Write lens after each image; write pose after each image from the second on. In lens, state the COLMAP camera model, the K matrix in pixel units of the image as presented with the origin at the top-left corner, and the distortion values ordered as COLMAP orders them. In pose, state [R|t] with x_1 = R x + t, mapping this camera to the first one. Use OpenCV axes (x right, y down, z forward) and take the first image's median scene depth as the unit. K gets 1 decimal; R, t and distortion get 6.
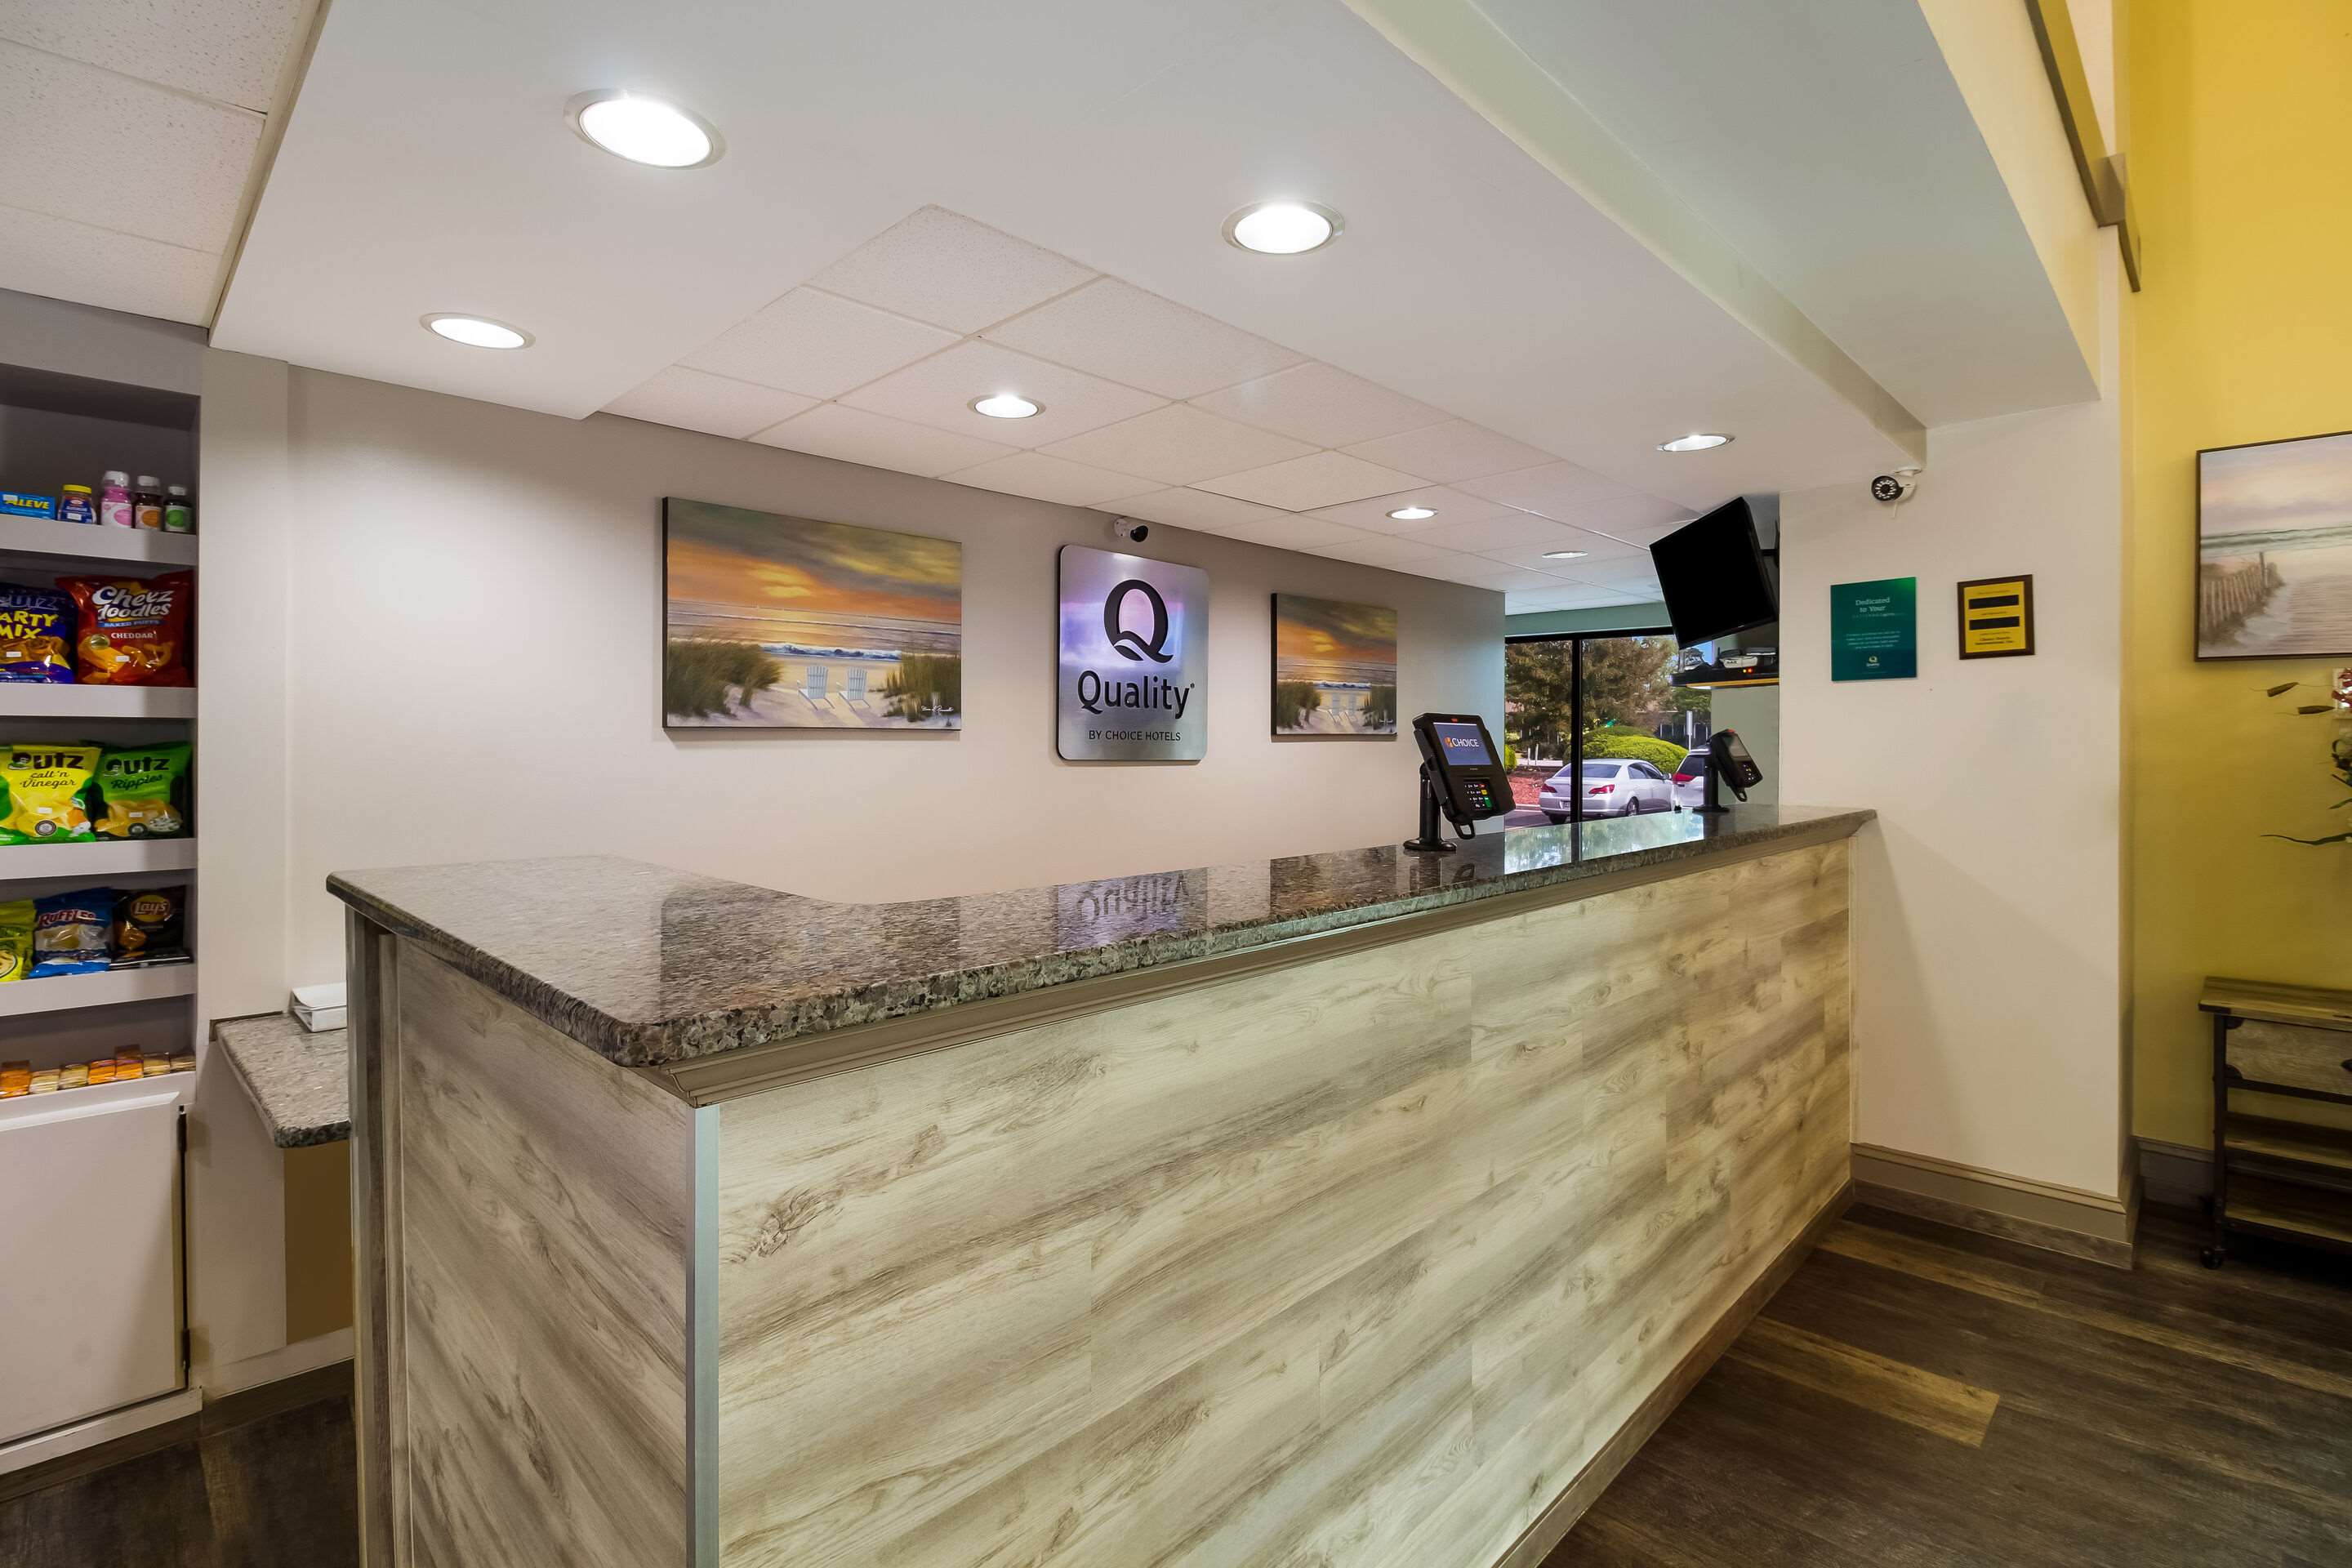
lens RADIAL K [[1164.3, 0, 1109.1], [0, 1164.3, 742.6], [0, 0, 1]] dist [-0.011517, -0.008073]
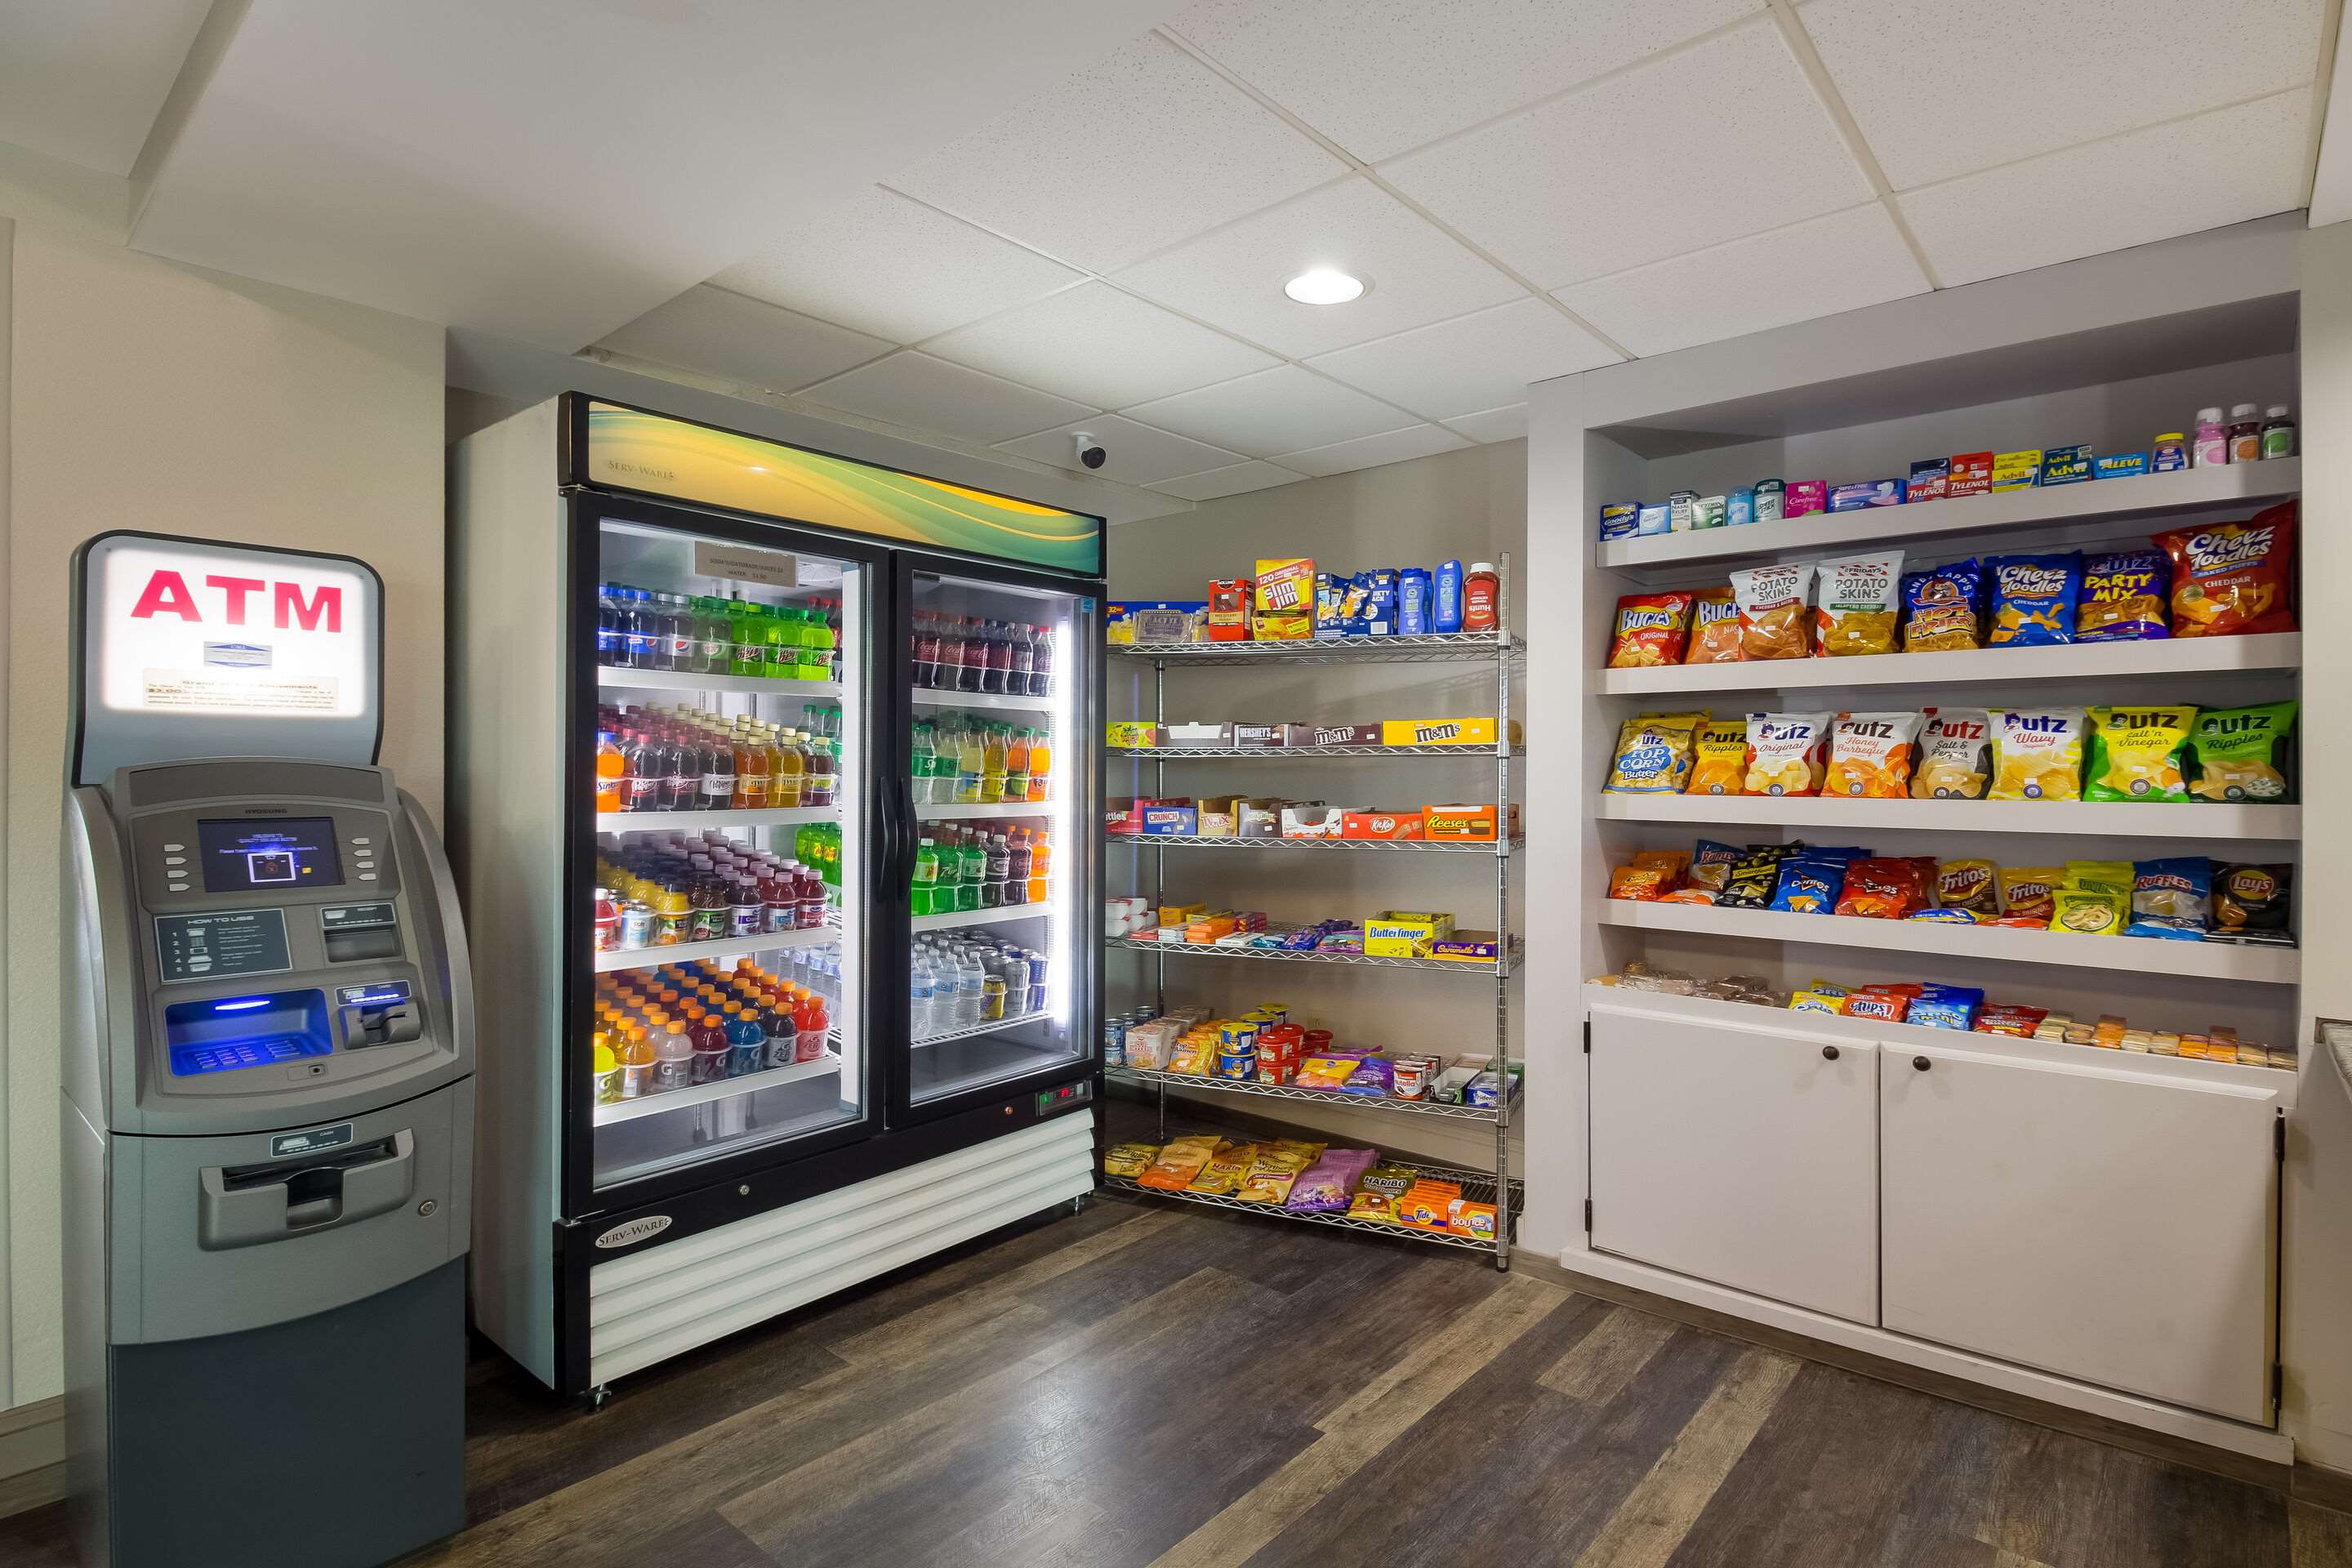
lens RADIAL K [[1077.4, 0, 1350.4], [0, 1077.4, 772.4], [0, 0, 1]] dist [-0.008132, -0.003312]
pose [[0.158883, 0.002273, -0.987295, -0.116002], [0.003333, 0.999990, 0.002839, 0.055283], [0.987292, -0.003741, 0.158874, 0.170383]]
